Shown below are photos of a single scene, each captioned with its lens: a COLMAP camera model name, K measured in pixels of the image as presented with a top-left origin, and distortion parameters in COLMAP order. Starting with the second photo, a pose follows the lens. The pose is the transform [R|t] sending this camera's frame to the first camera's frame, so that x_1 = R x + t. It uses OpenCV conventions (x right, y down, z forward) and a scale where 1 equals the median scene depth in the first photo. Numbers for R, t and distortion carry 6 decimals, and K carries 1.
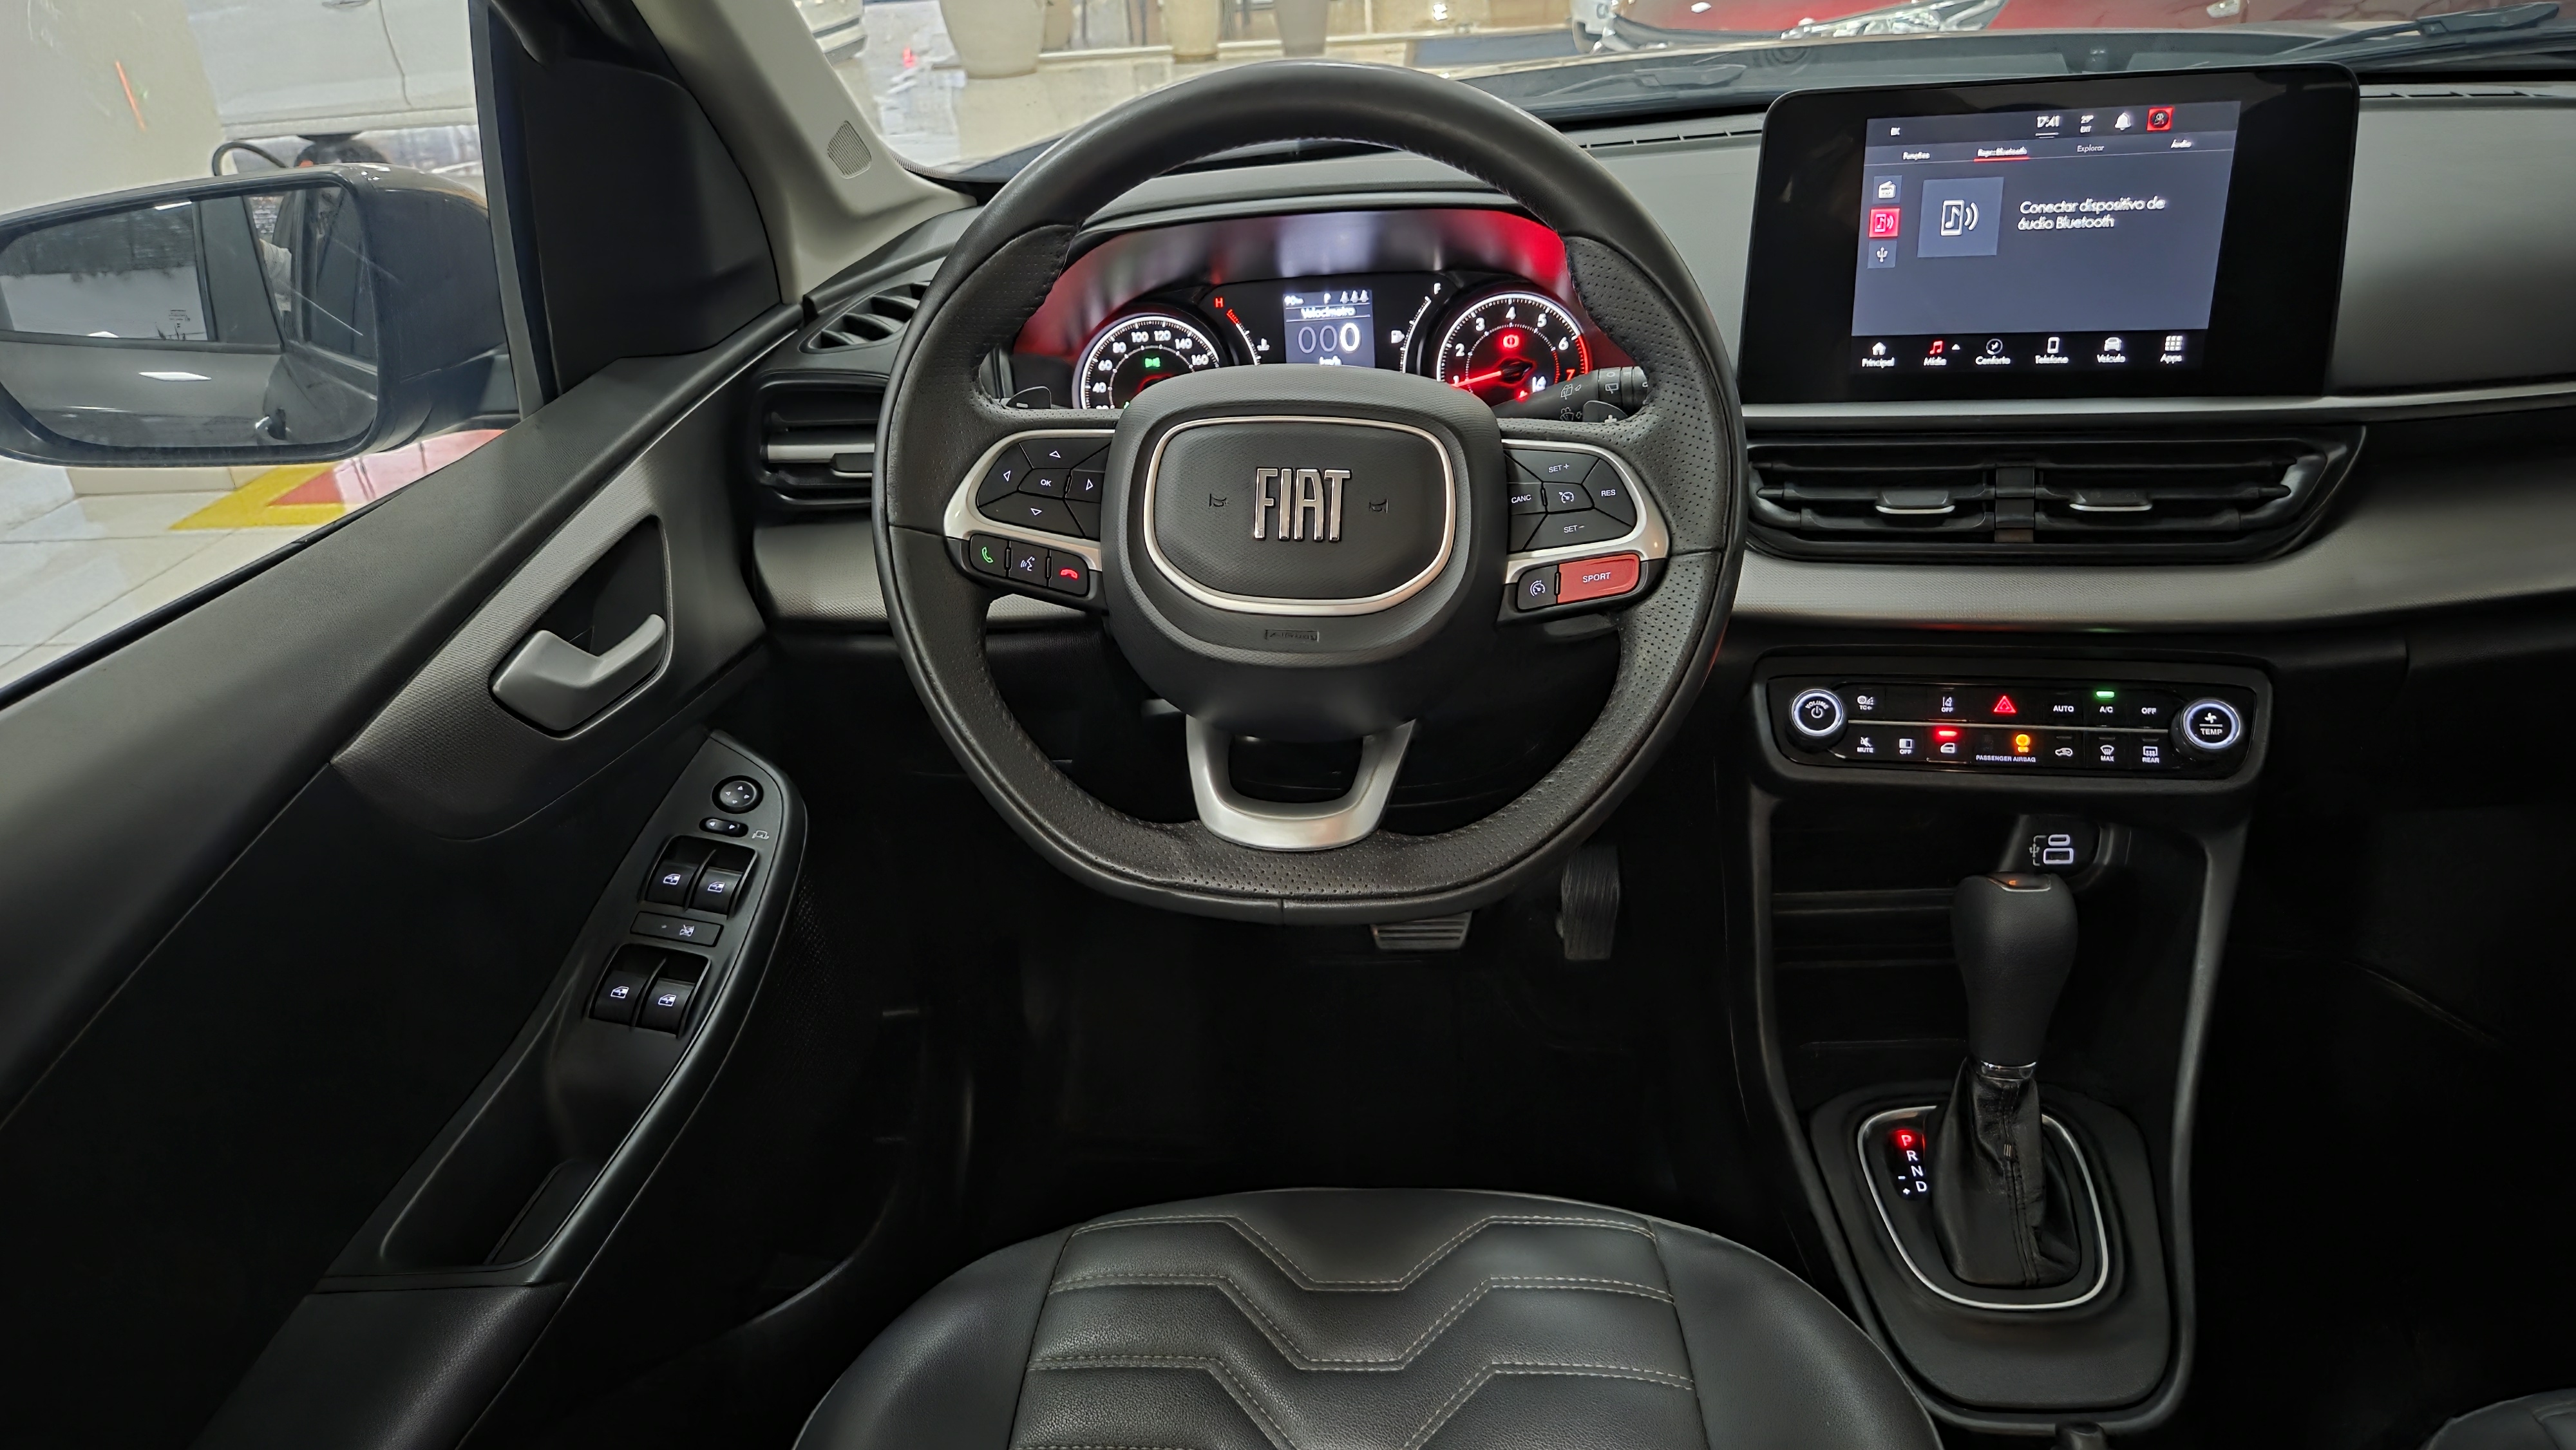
lens RADIAL K [[1750.1, 0, 1269.5], [0, 1750.1, 716.1], [0, 0, 1]] dist [0.055873, -0.047368]
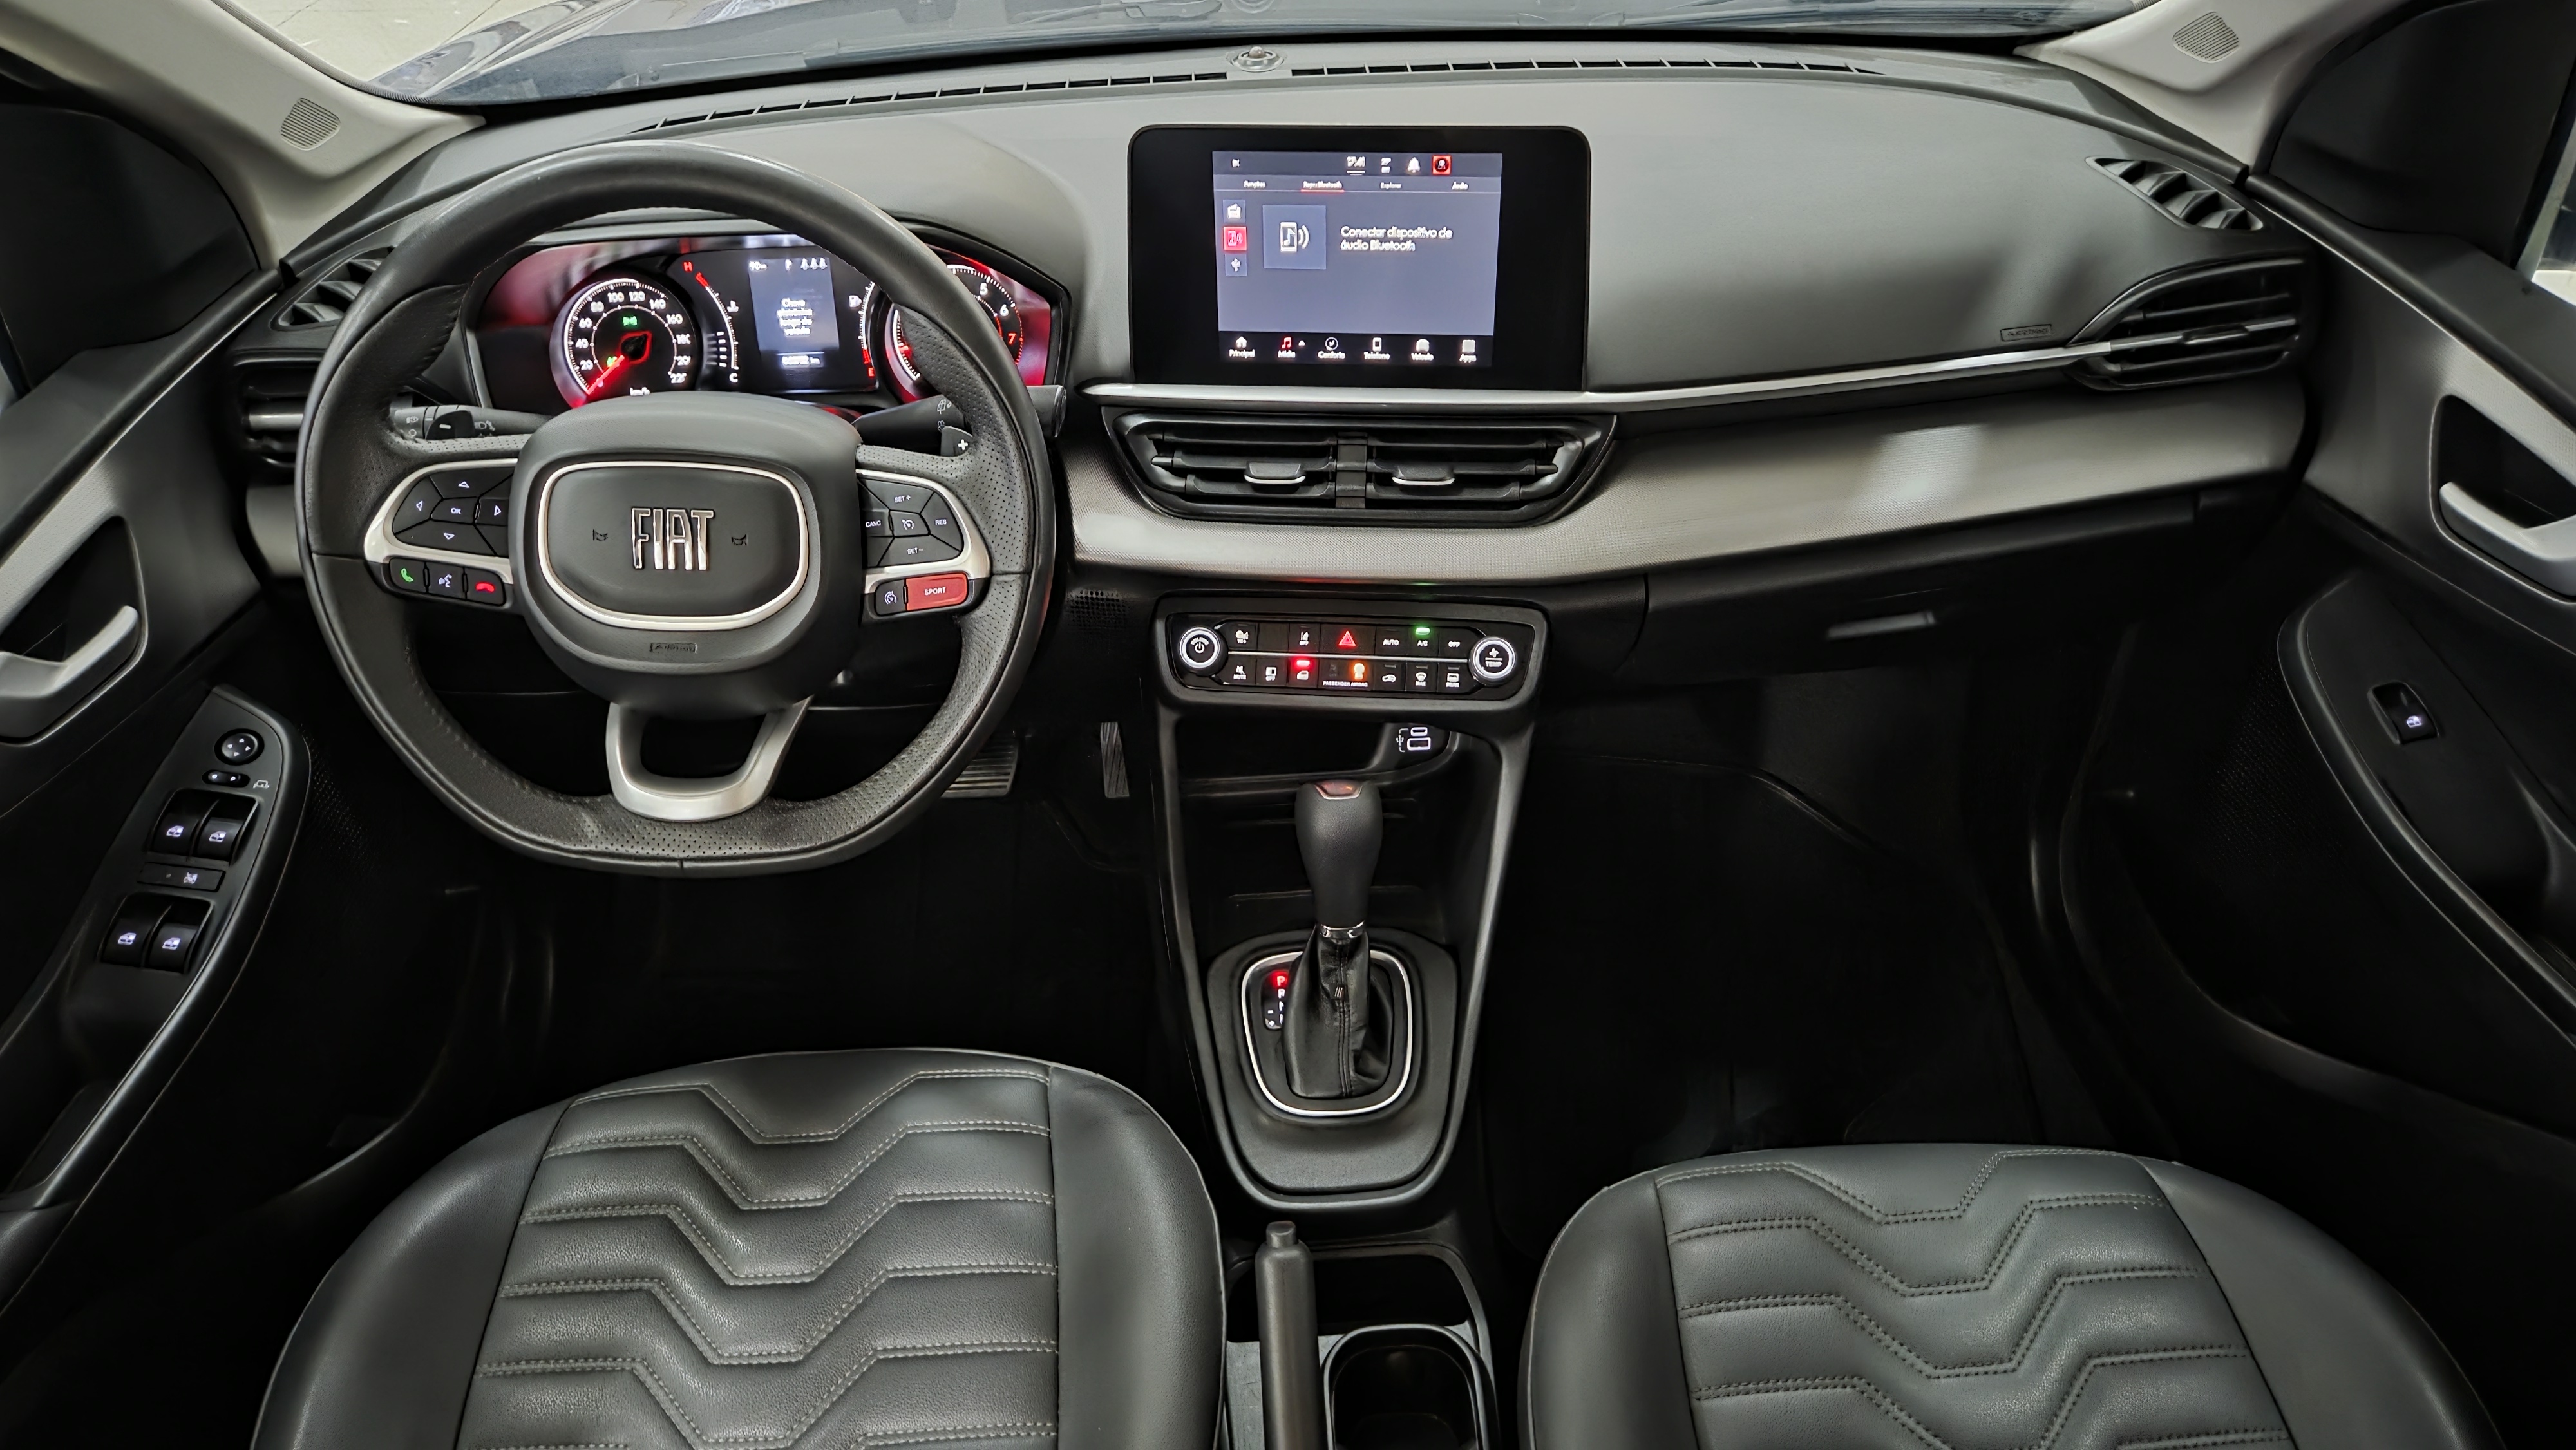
lens RADIAL K [[1750.1, 0, 1278.8], [0, 1750.1, 709.6], [0, 0, 1]] dist [0.055873, -0.047368]
pose [[0.991775, -0.031097, 0.124158, 0.226967], [0.010792, 0.986900, 0.160973, -0.161429], [-0.127537, -0.158309, 0.979118, -0.201218]]
